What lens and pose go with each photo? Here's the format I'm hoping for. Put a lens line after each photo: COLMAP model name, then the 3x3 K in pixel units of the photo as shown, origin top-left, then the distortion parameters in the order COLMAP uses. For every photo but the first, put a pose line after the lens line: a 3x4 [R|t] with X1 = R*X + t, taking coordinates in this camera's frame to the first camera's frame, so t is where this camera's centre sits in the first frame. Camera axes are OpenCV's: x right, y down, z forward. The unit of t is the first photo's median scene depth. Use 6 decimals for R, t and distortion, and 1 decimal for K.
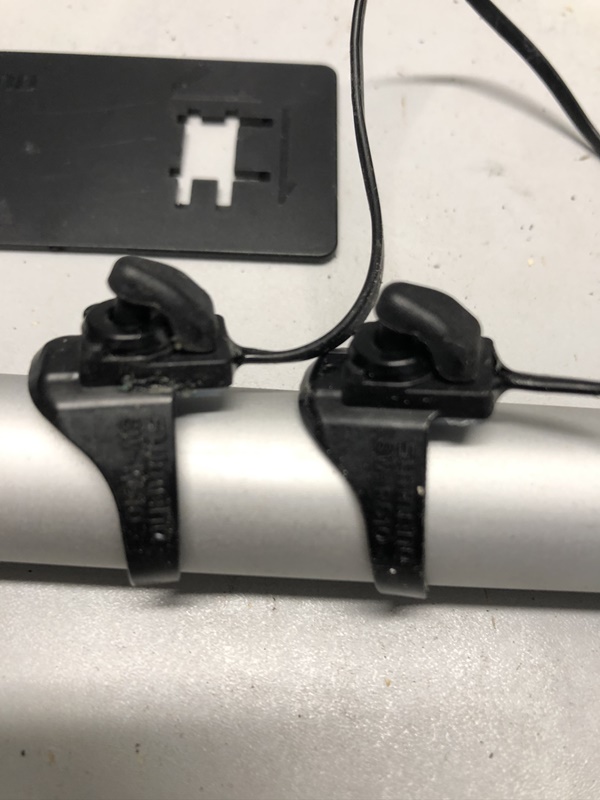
lens RADIAL K [[739.7, 0, 300.0], [0, 739.7, 400.0], [0, 0, 1]] dist [-0.022919, 0.004675]
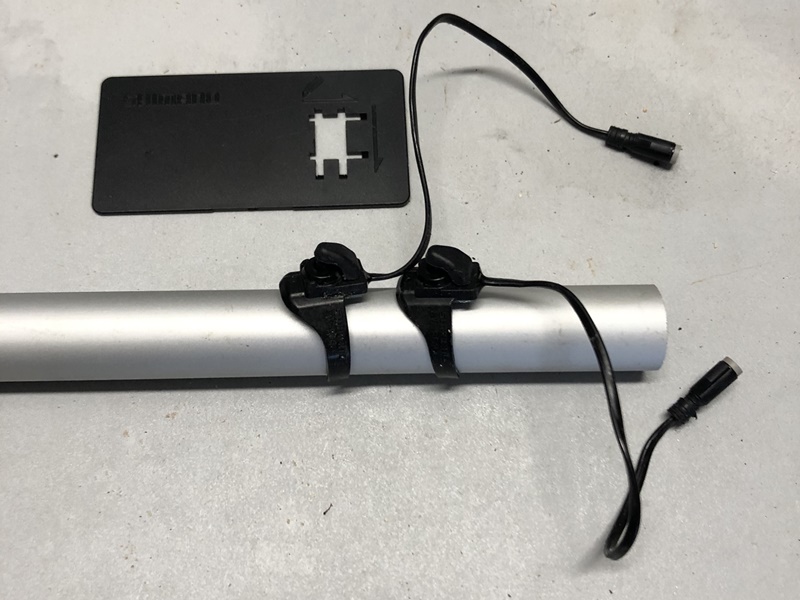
lens RADIAL K [[739.7, 0, 400.0], [0, 739.7, 300.0], [0, 0, 1]] dist [-0.022919, 0.004675]
pose [[0.997611, -0.067997, 0.012204, -0.018187], [0.066795, 0.994484, 0.080868, -0.163785], [-0.017635, -0.079860, 0.996650, -1.234734]]
